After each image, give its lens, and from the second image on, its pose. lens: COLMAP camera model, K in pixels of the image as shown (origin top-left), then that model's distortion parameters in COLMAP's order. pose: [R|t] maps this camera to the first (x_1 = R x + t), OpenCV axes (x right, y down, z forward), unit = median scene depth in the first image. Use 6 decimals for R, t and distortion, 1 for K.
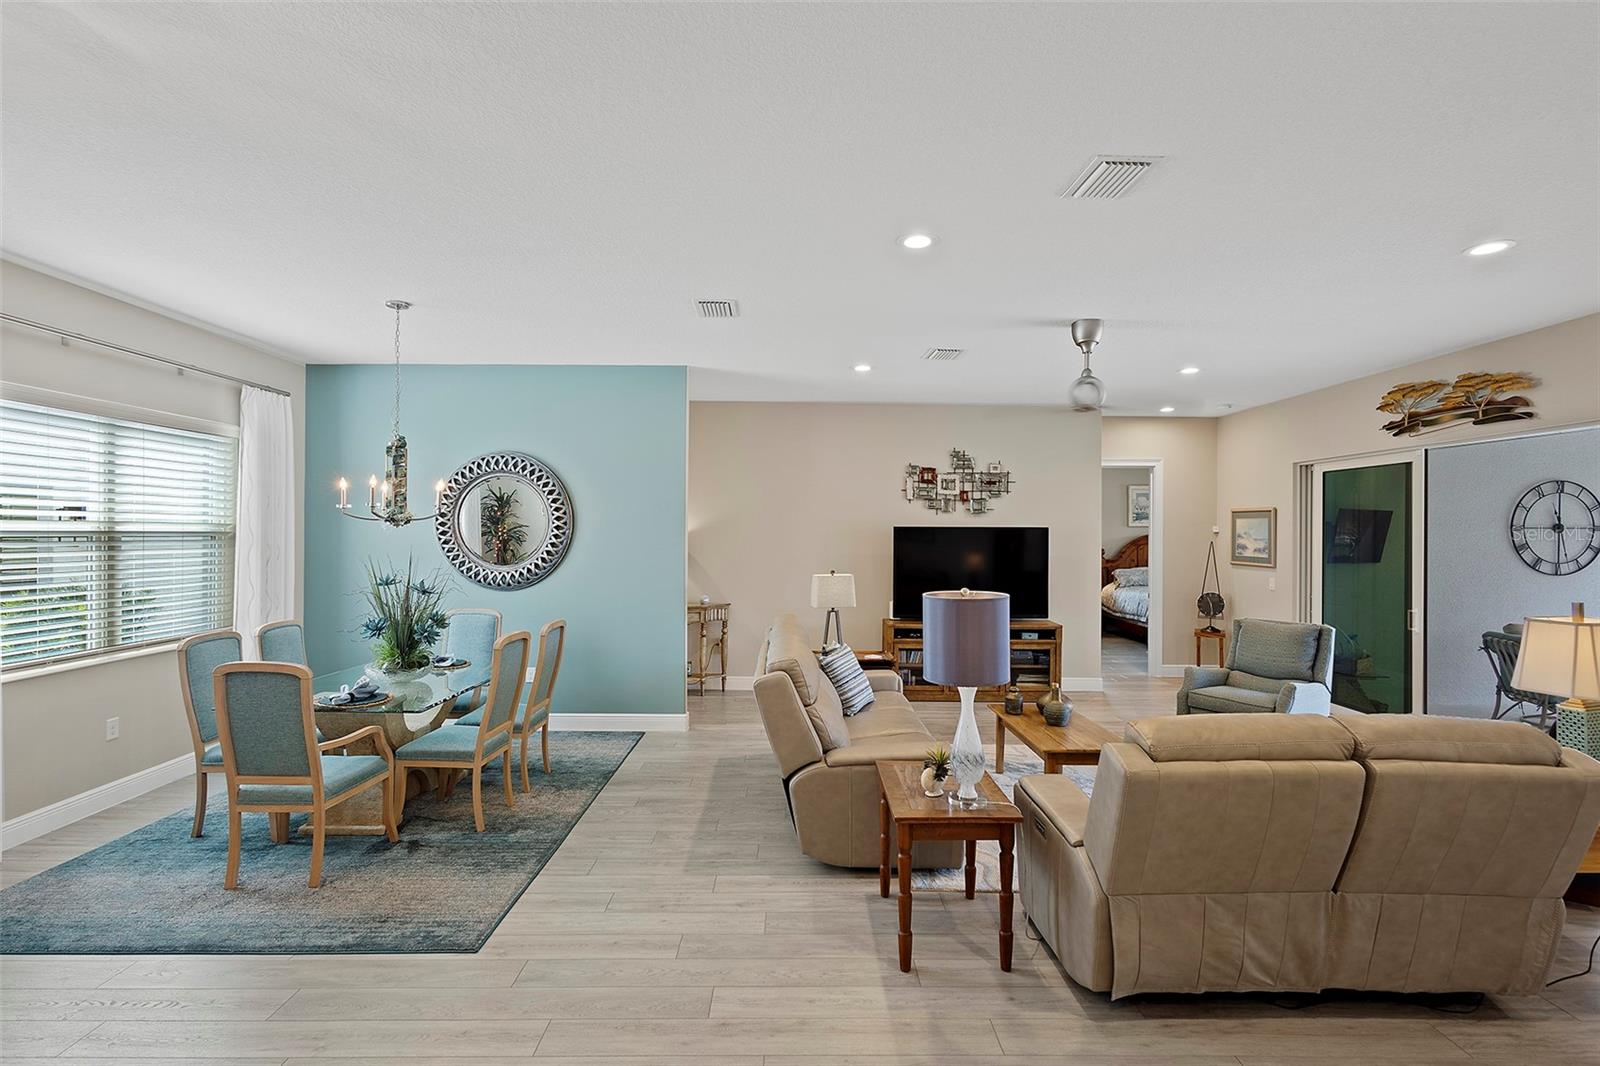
lens RADIAL K [[733.5, 0, 800.0], [0, 733.5, 533.0], [0, 0, 1]] dist [-0.000849, 0.000236]
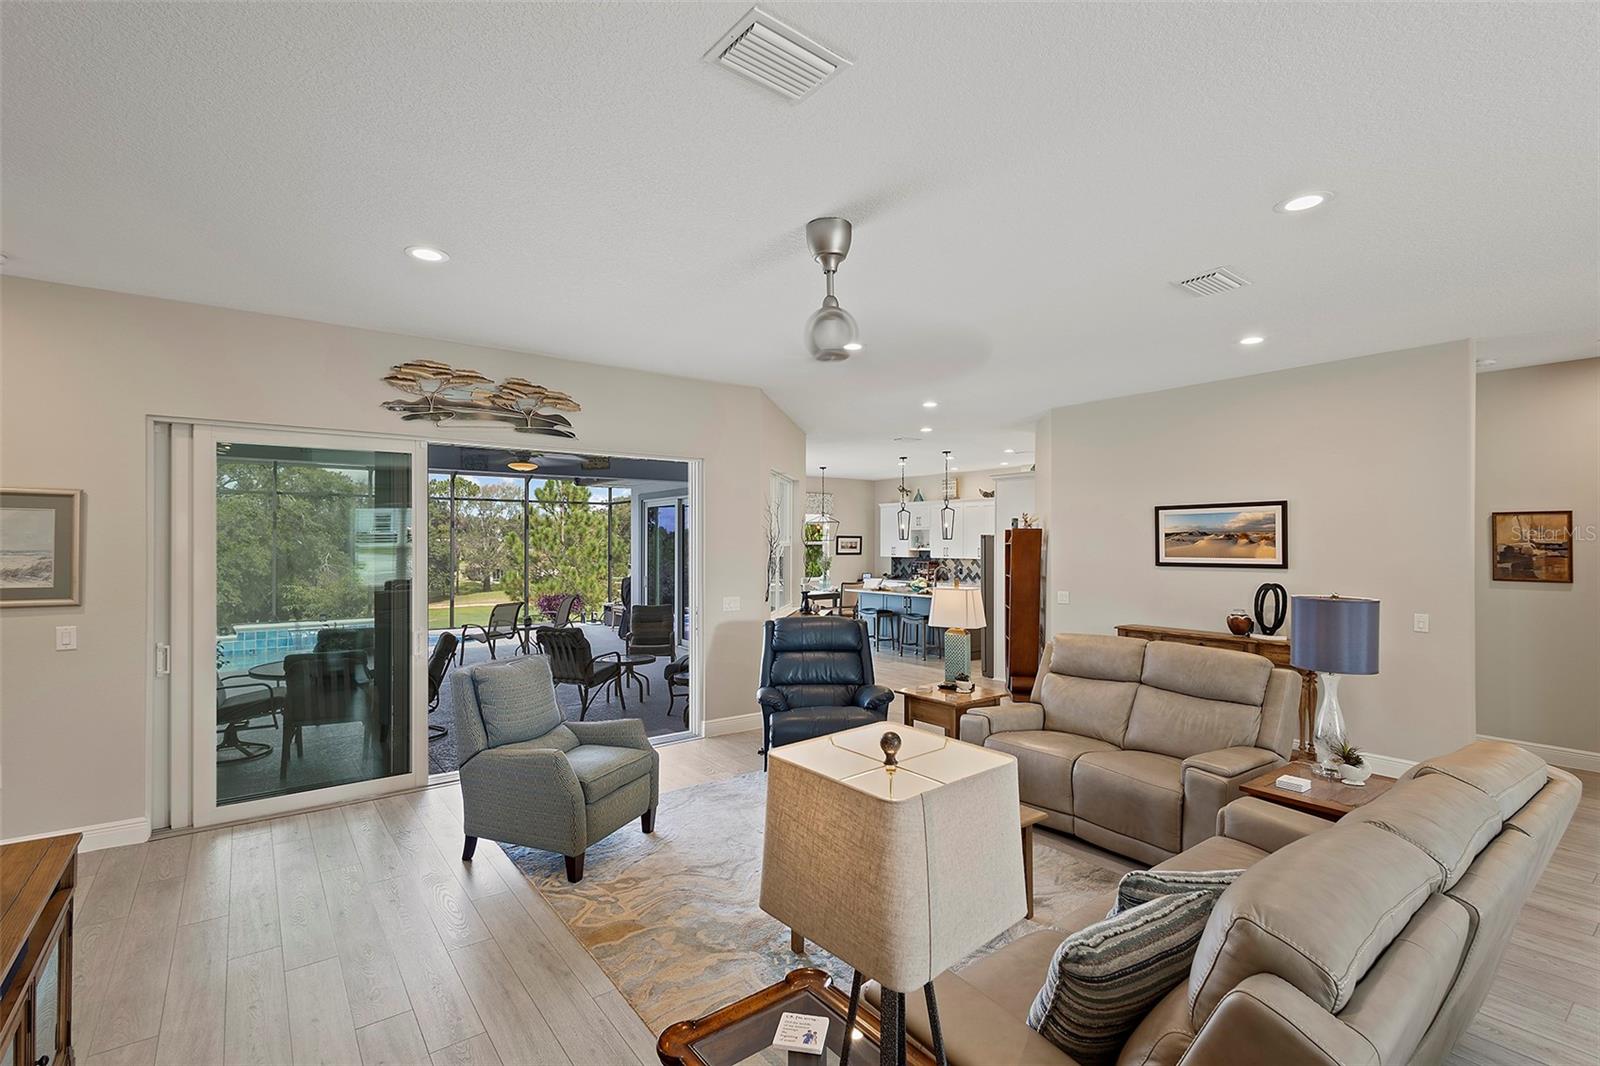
lens RADIAL K [[730.5, 0, 800.0], [0, 730.5, 533.0], [0, 0, 1]] dist [0.002705, -0.000076]
pose [[-0.602976, 0.005077, 0.797743, -0.088266], [0.000663, 0.999983, -0.005862, -0.000341], [-0.797759, -0.003006, -0.602969, 0.964841]]
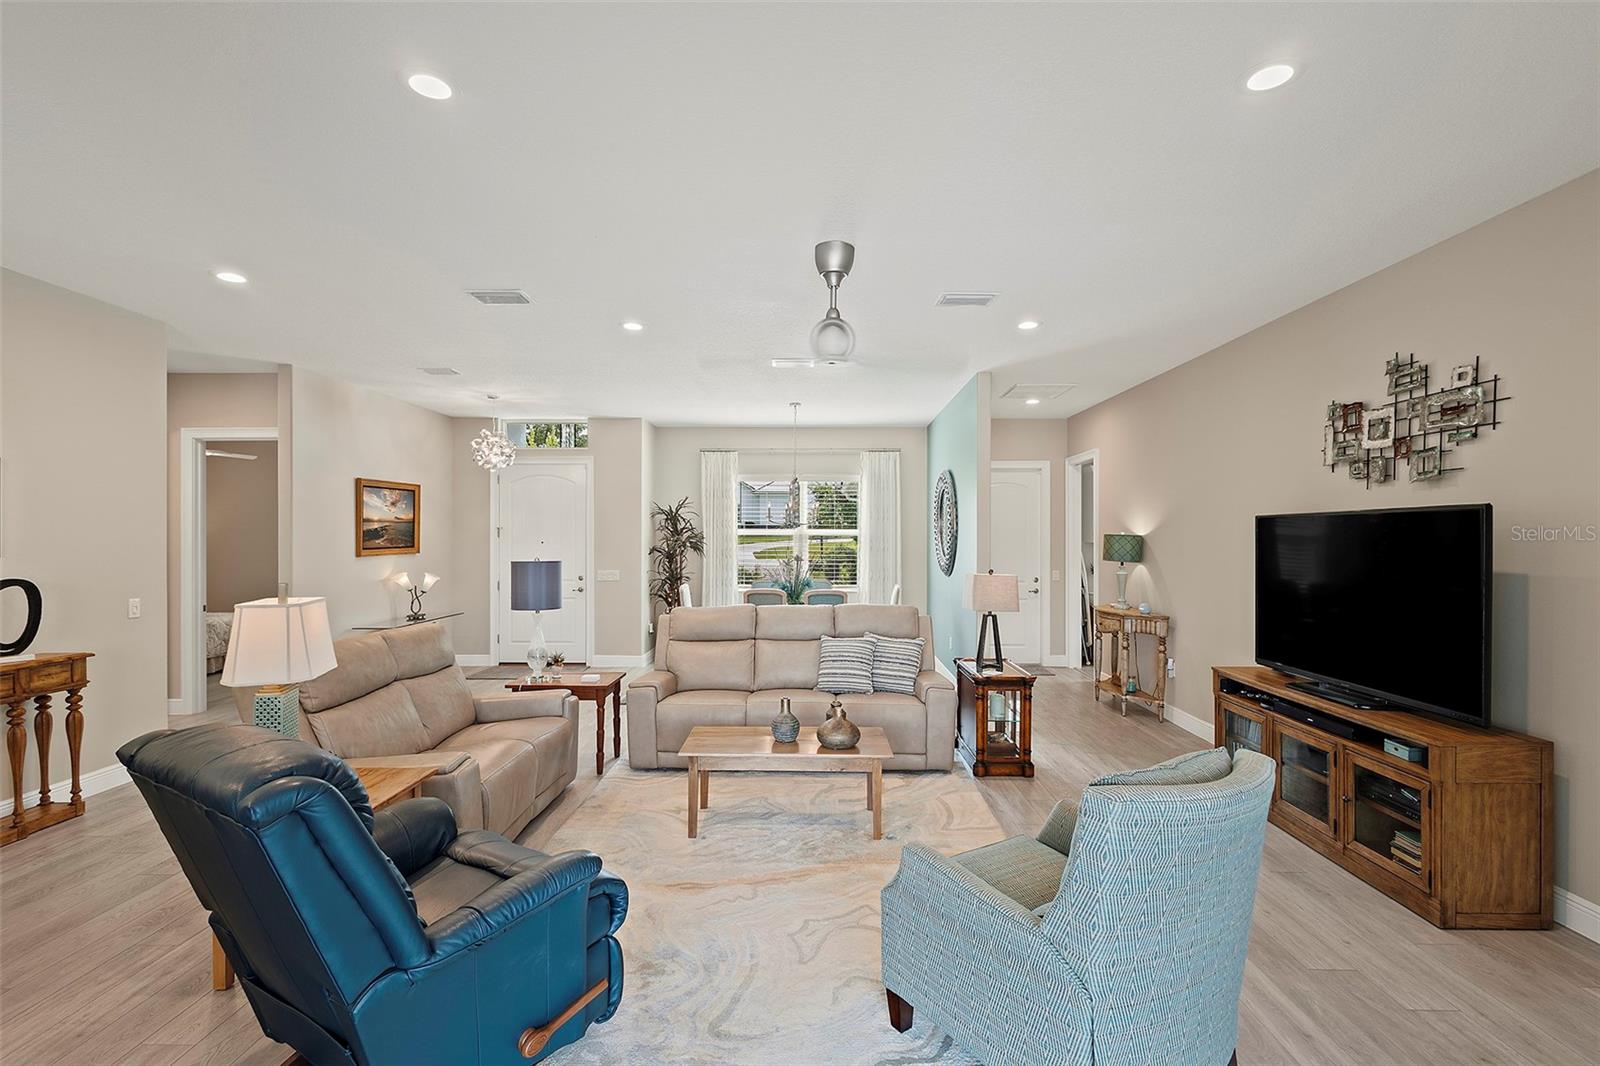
lens RADIAL K [[733.5, 0, 800.0], [0, 733.5, 533.0], [0, 0, 1]] dist [-0.000849, 0.000236]
pose [[-0.010392, -0.008263, -0.999912, 0.784167], [-0.000109, 0.999966, -0.008262, 0.012096], [0.999946, 0.000023, -0.010393, 0.655829]]
